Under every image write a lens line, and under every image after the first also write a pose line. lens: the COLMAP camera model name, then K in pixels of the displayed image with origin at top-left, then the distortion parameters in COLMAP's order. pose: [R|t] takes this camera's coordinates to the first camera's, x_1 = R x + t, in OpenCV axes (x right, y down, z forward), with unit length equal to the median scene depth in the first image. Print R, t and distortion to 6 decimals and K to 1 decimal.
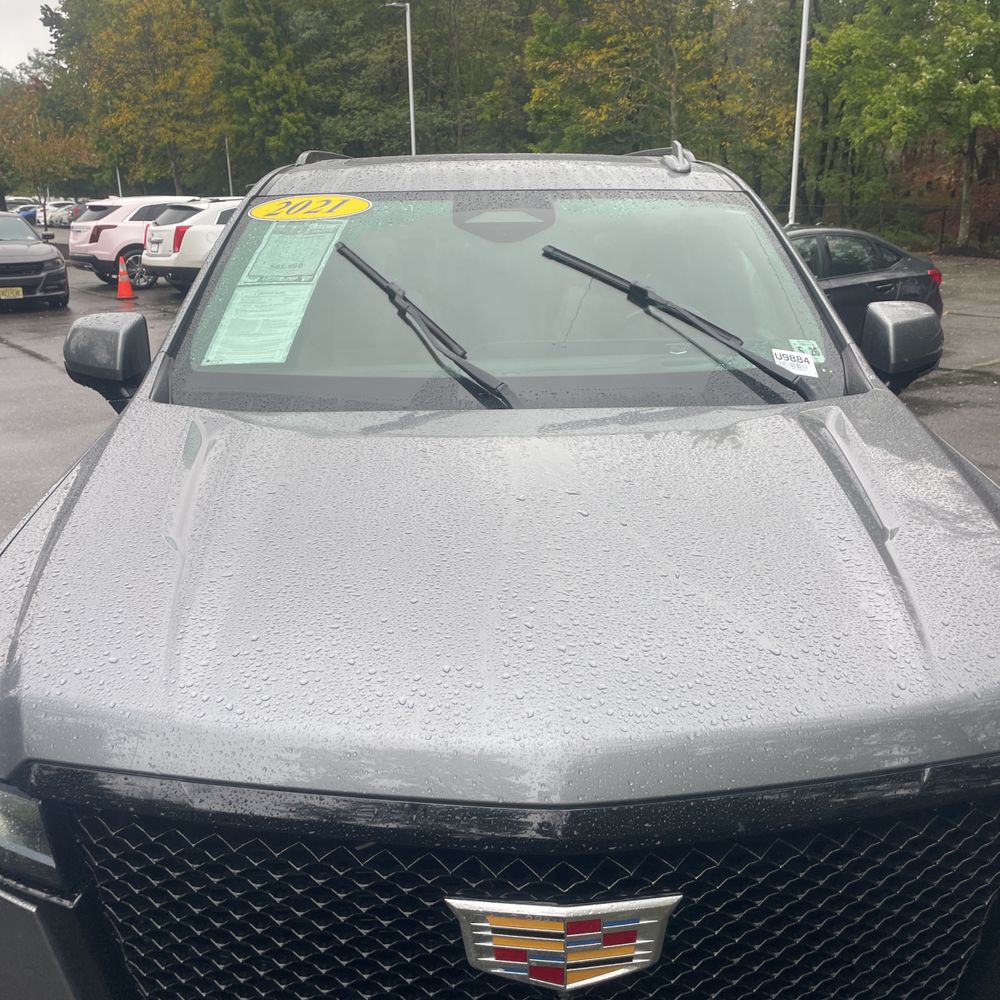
lens RADIAL K [[1029.7, 0, 492.4], [0, 1029.7, 489.3], [0, 0, 1]] dist [0.046138, 0.000000]
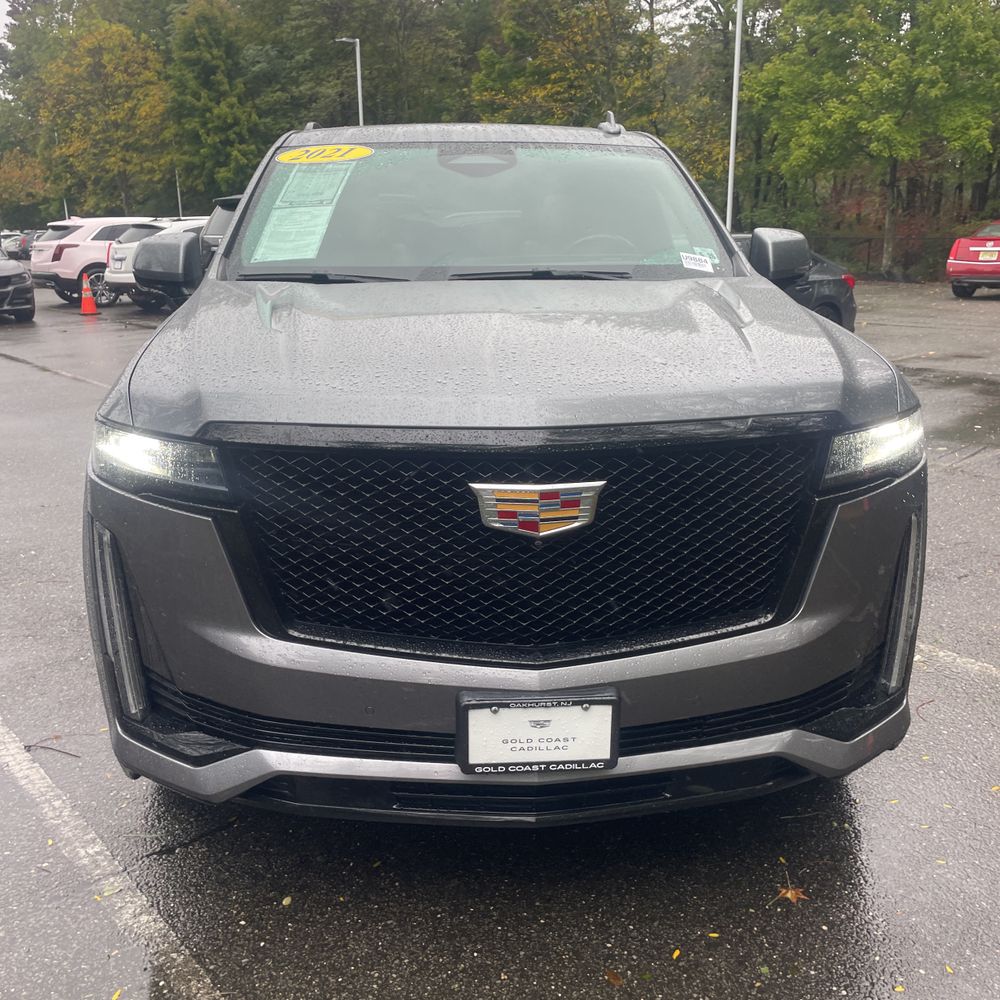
lens RADIAL K [[1029.7, 0, 492.8], [0, 1029.7, 509.3], [0, 0, 1]] dist [0.046138, 0.000000]
pose [[0.998722, -0.009056, 0.049733, -0.004189], [0.009936, 0.999798, -0.017470, 0.021747], [-0.049564, 0.017941, 0.998610, -0.032059]]
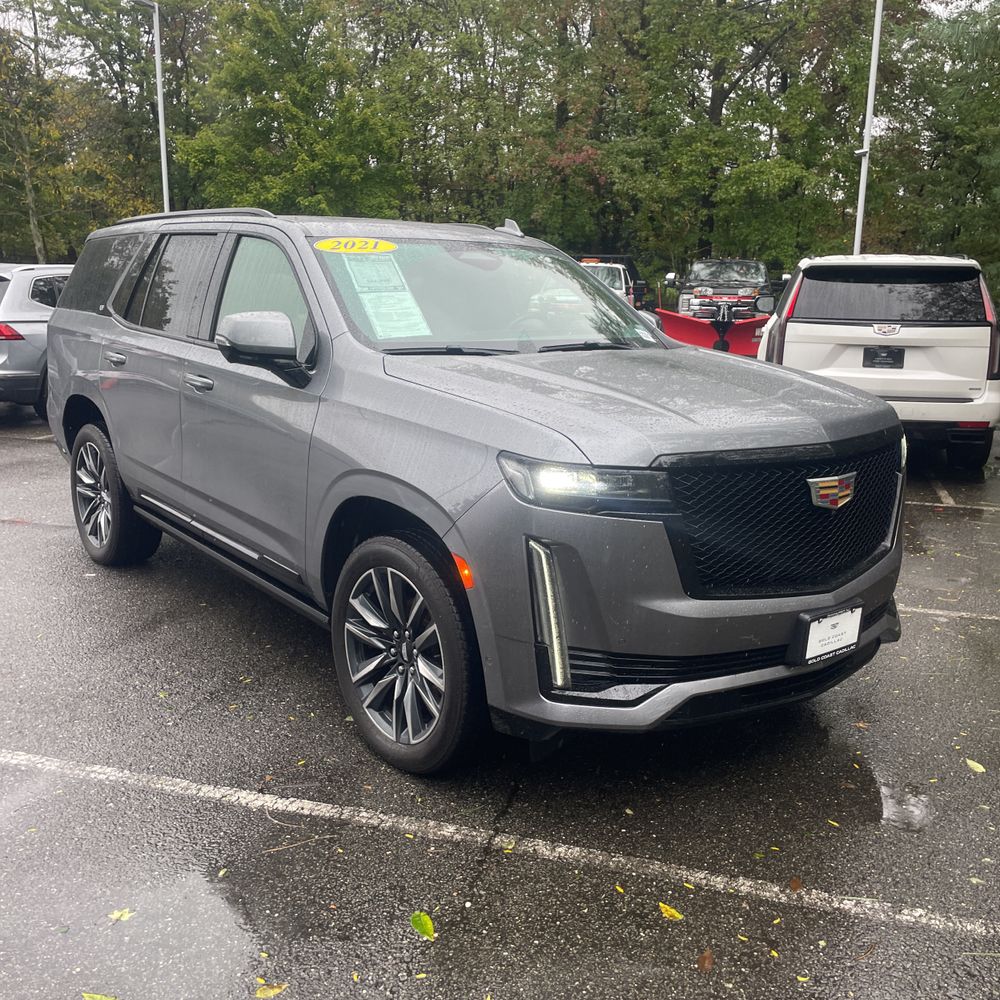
lens RADIAL K [[1029.7, 0, 497.2], [0, 1029.7, 489.0], [0, 0, 1]] dist [0.046138, 0.000000]
pose [[0.791866, -0.097253, 0.602902, -0.108997], [0.147485, 0.988471, -0.034262, 0.018276], [-0.592619, 0.116050, 0.797079, -0.032106]]
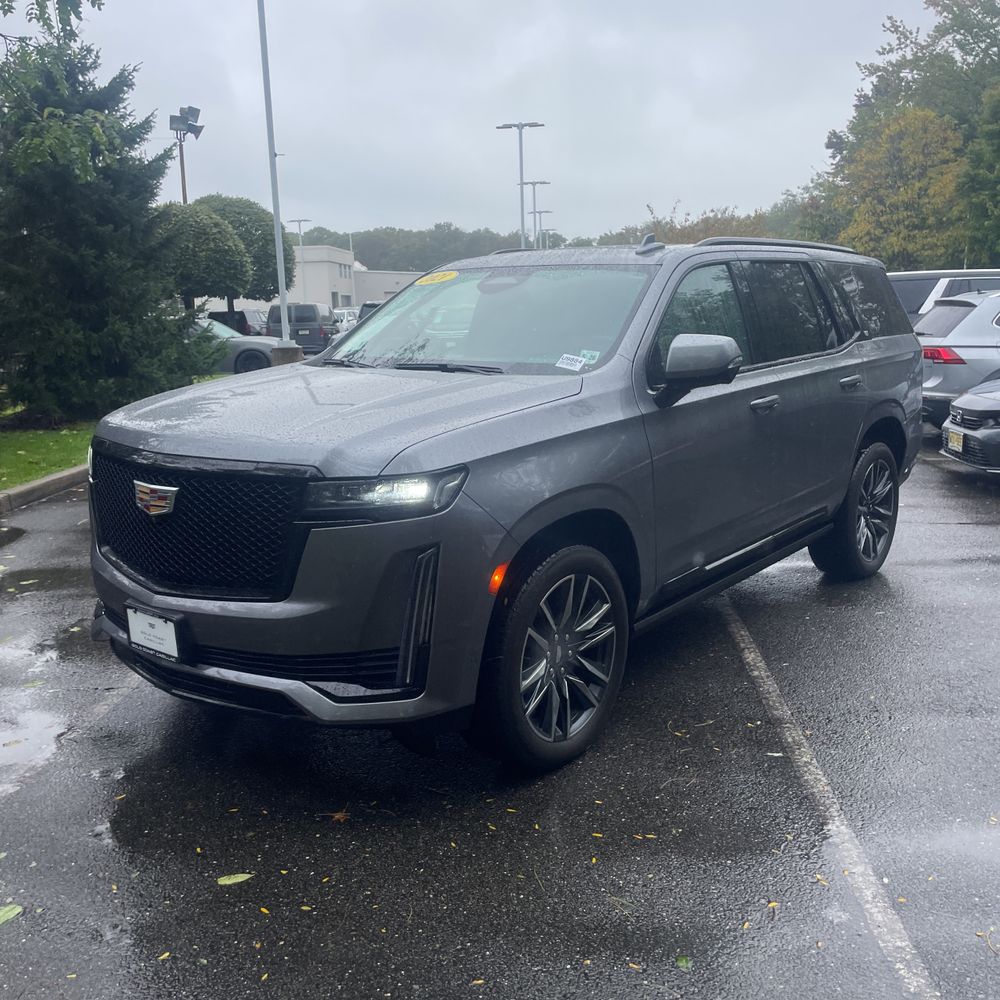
lens RADIAL K [[1029.7, 0, 497.5], [0, 1029.7, 502.8], [0, 0, 1]] dist [0.046138, 0.000000]
pose [[0.758207, 0.123897, -0.640133, 0.127047], [-0.178788, 0.983655, -0.021380, 0.015593], [0.627022, 0.130659, 0.767966, -0.030830]]
